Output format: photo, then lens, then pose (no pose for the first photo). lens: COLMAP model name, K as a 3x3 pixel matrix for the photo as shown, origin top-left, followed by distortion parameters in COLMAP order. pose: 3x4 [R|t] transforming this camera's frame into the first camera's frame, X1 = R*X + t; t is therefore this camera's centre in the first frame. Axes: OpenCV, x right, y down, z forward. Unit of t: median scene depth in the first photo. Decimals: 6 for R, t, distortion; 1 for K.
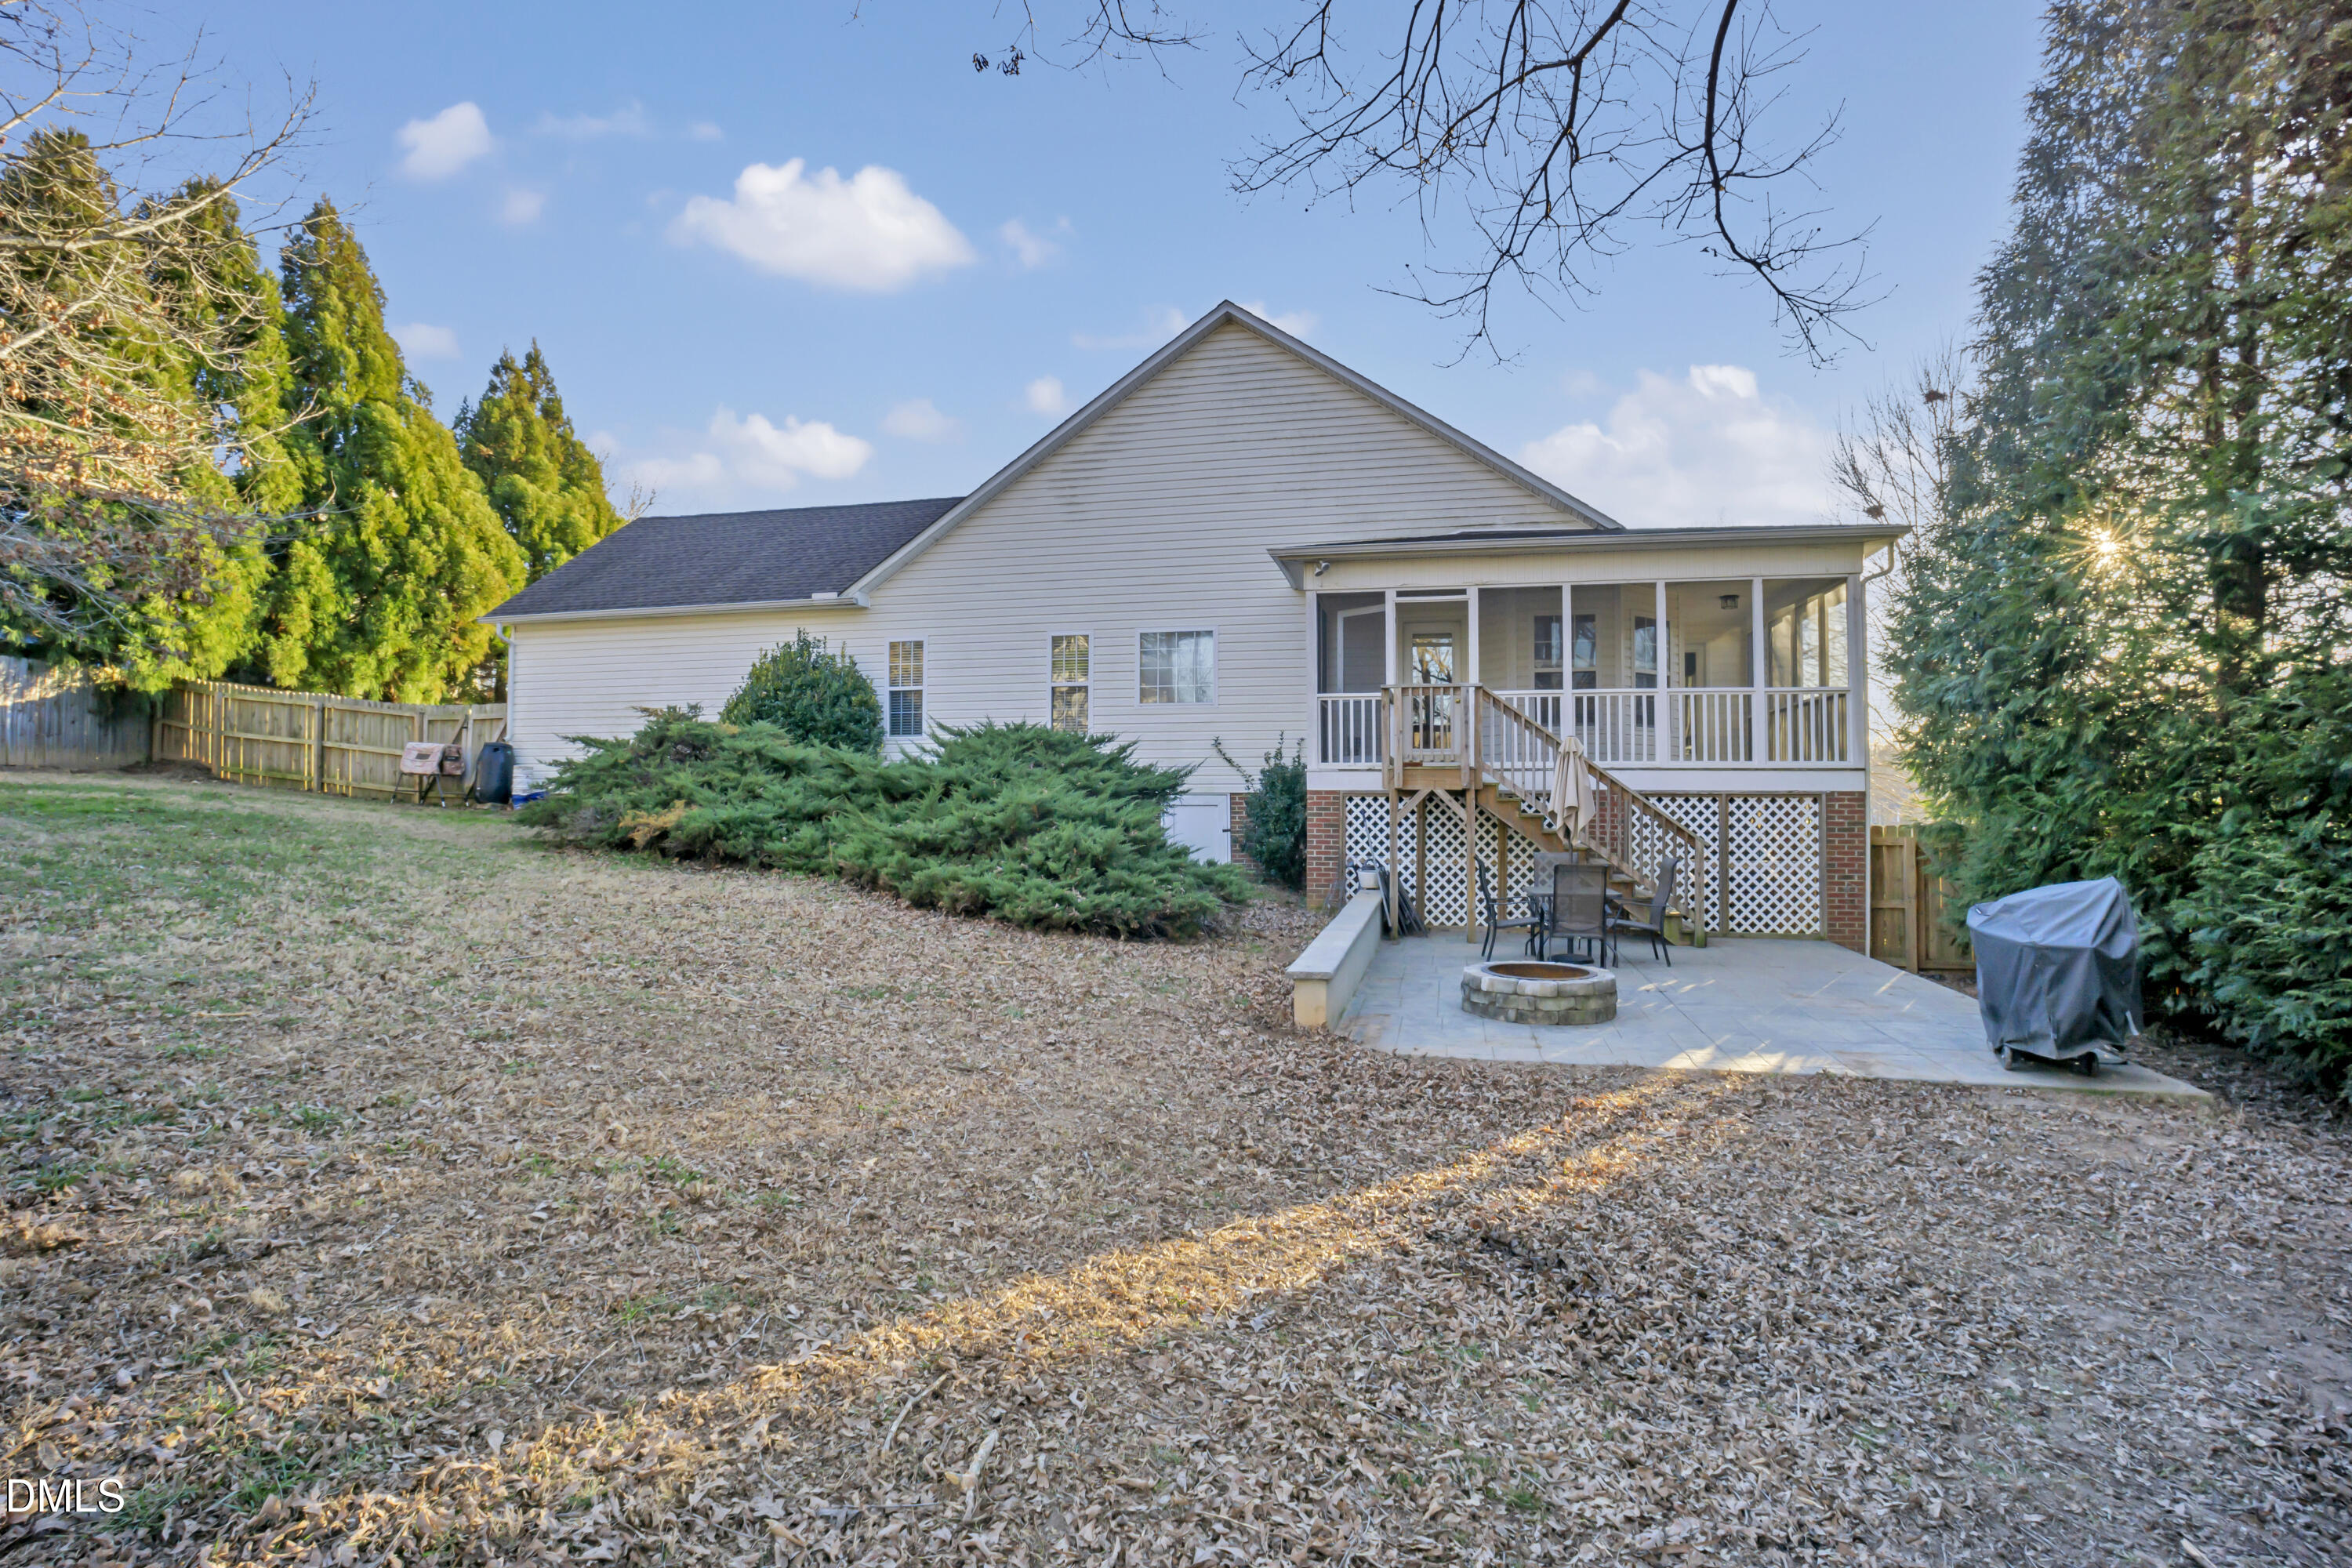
lens RADIAL K [[1160.5, 0, 1148.5], [0, 1160.5, 791.5], [0, 0, 1]] dist [-0.044271, 0.001683]
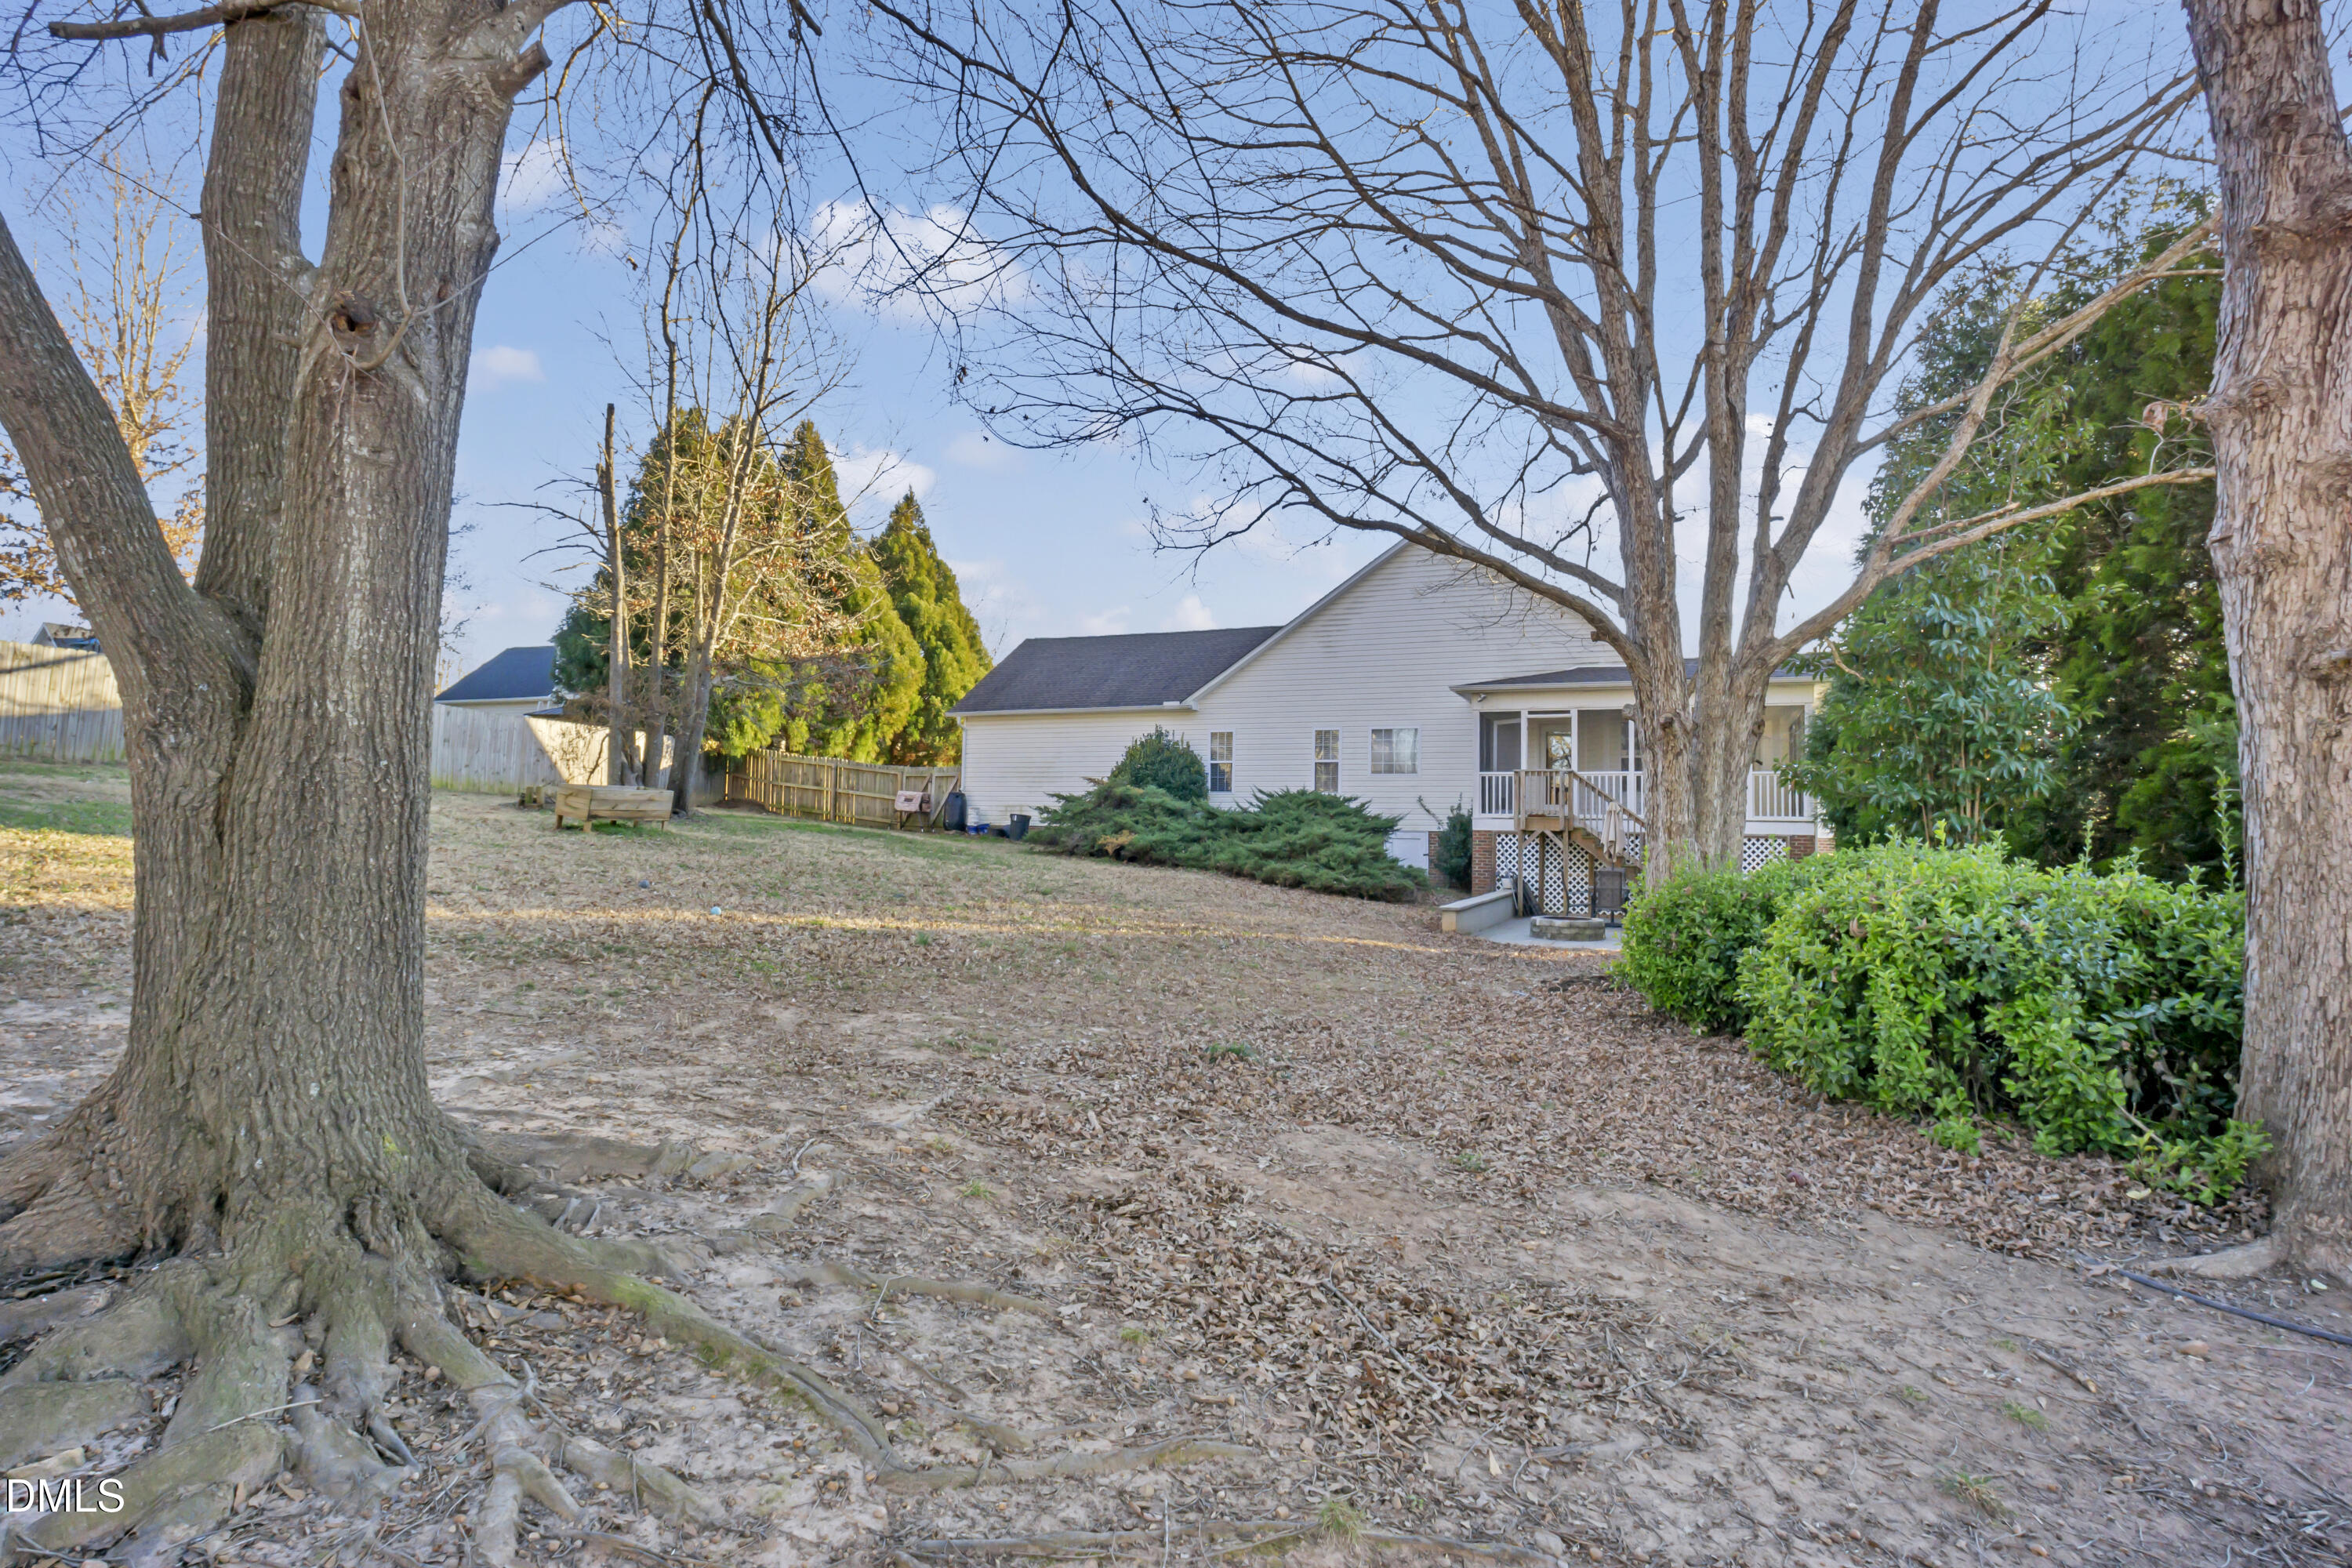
lens RADIAL K [[1160.5, 0, 1193.6], [0, 1160.5, 787.6], [0, 0, 1]] dist [-0.044271, 0.001683]
pose [[0.988708, 0.009577, -0.149549, -0.012549], [-0.014868, 0.999301, -0.034306, 0.001315], [0.149116, 0.036142, 0.988159, -0.757910]]
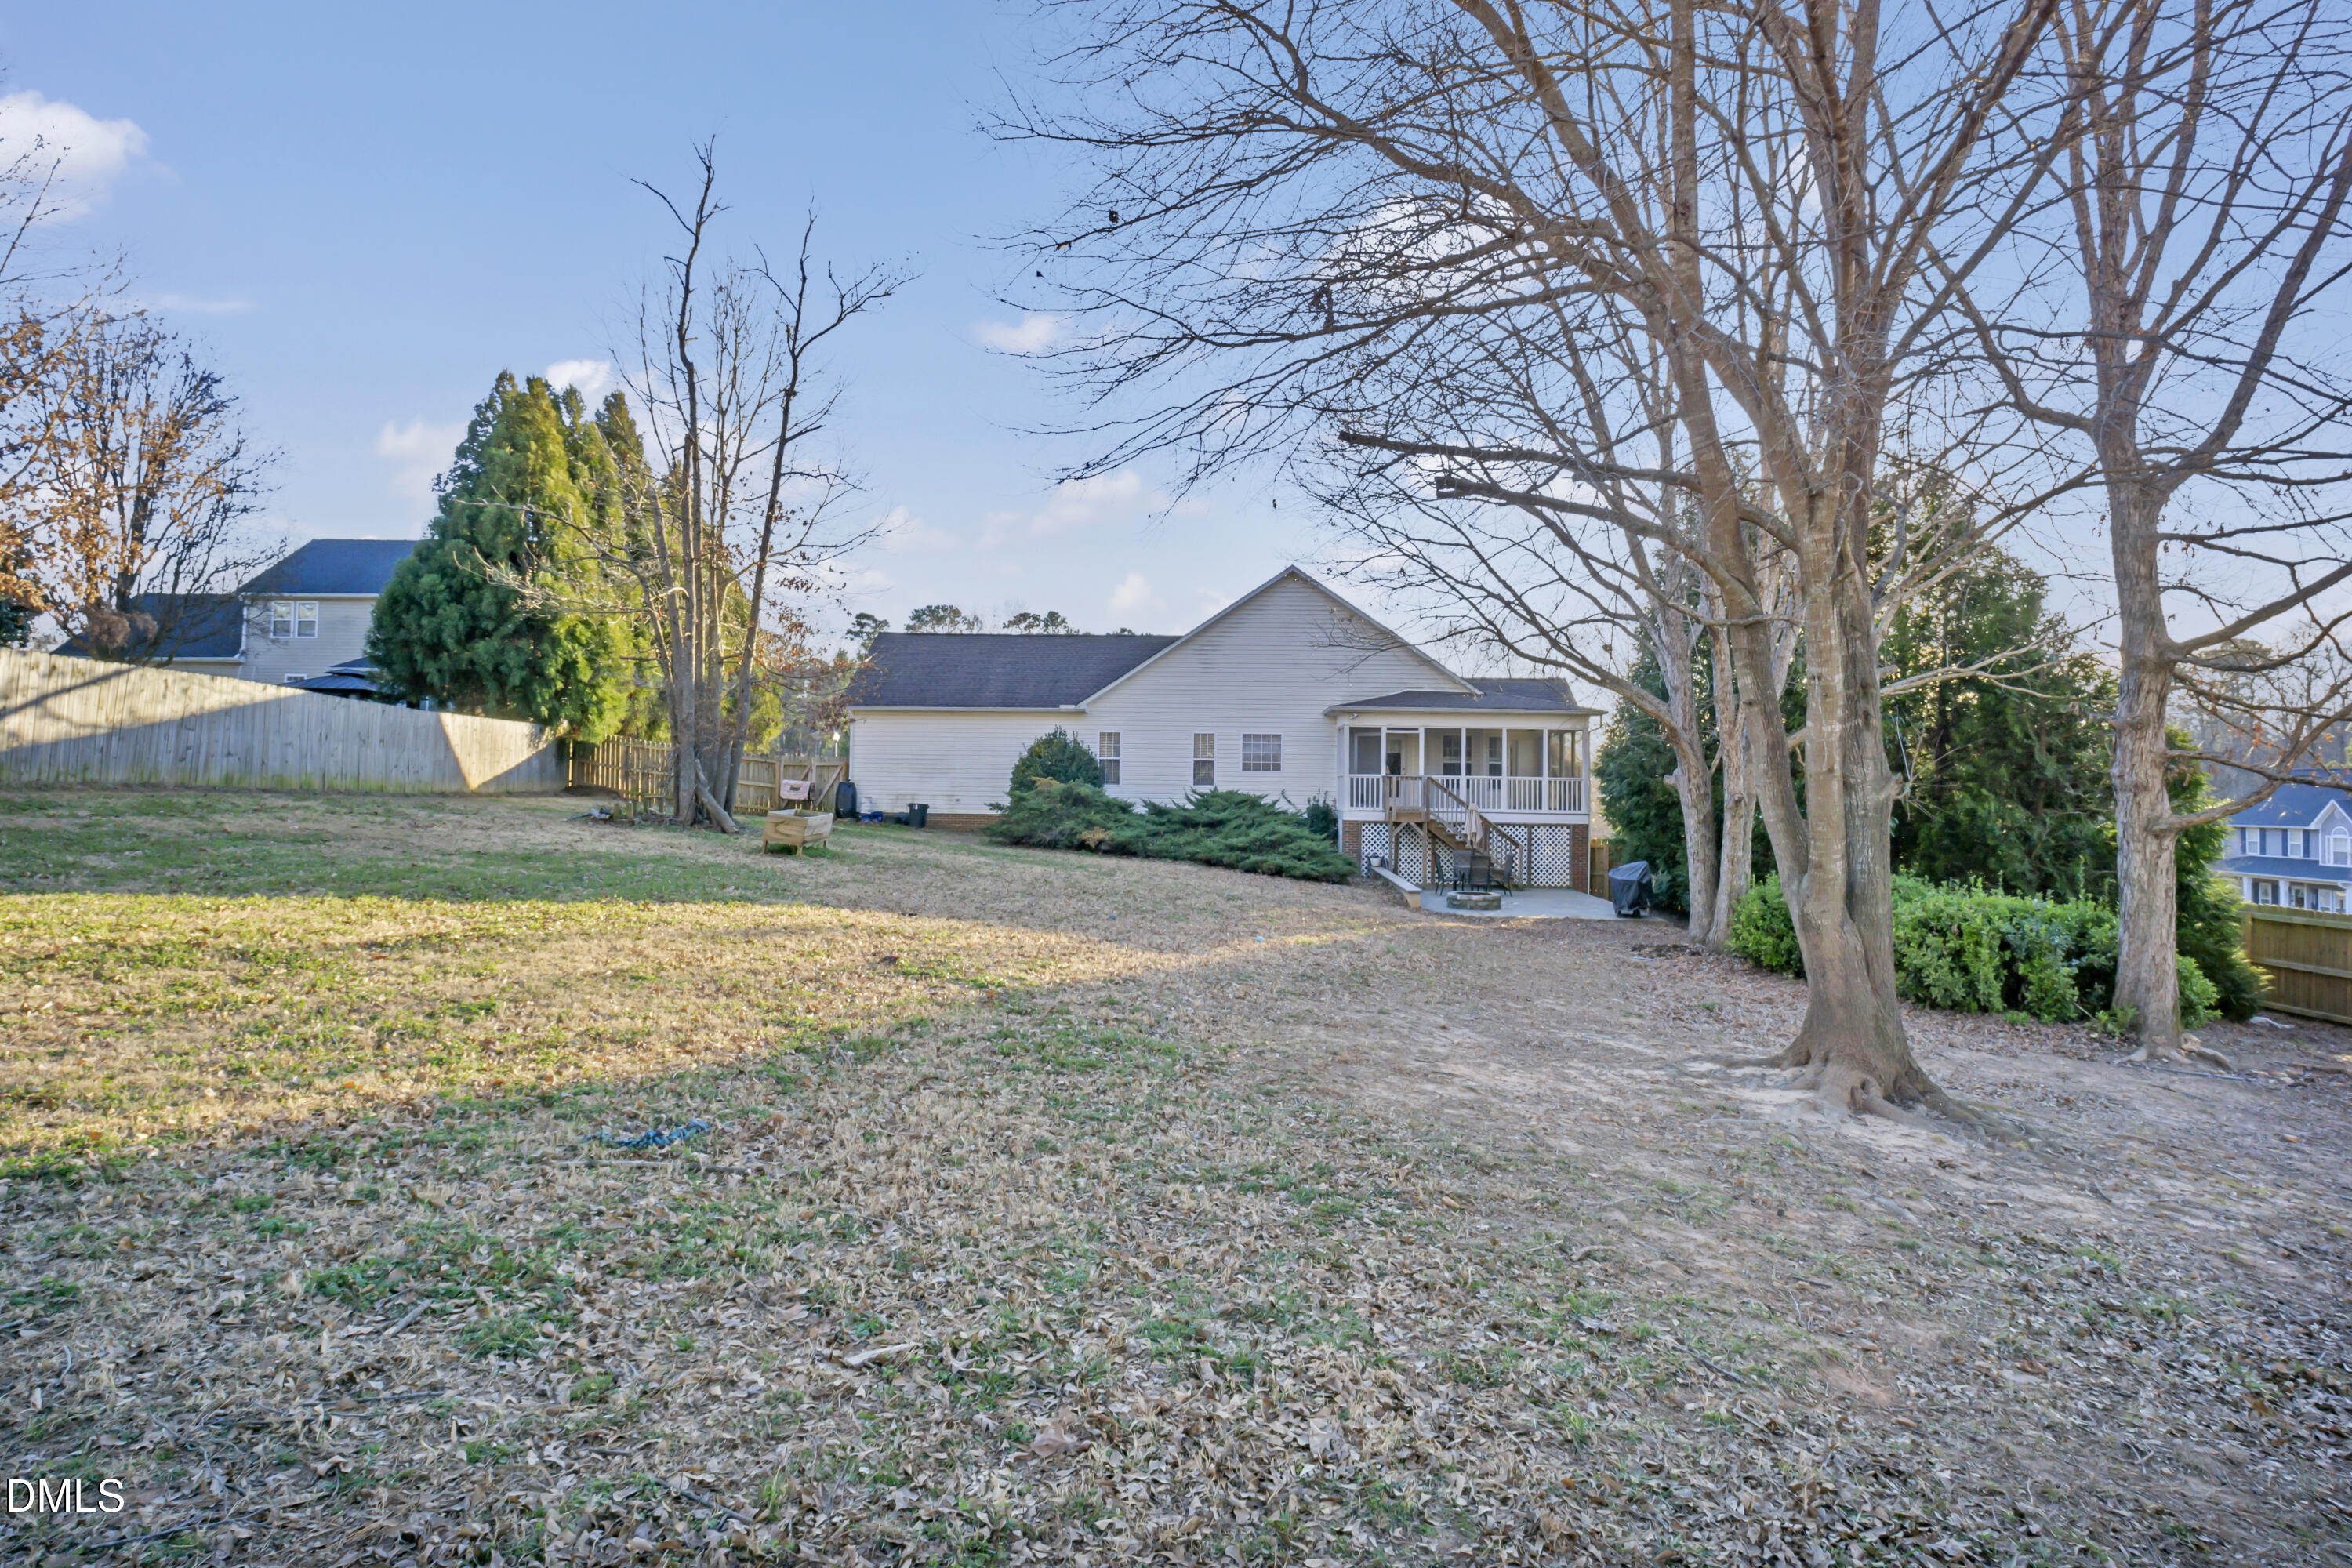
lens RADIAL K [[1160.5, 0, 1172.9], [0, 1160.5, 782.1], [0, 0, 1]] dist [-0.044271, 0.001683]
pose [[0.981526, 0.013336, 0.190863, -0.610713], [-0.013976, 0.999900, 0.002010, -0.074797], [-0.190817, -0.004640, 0.981615, -1.076078]]
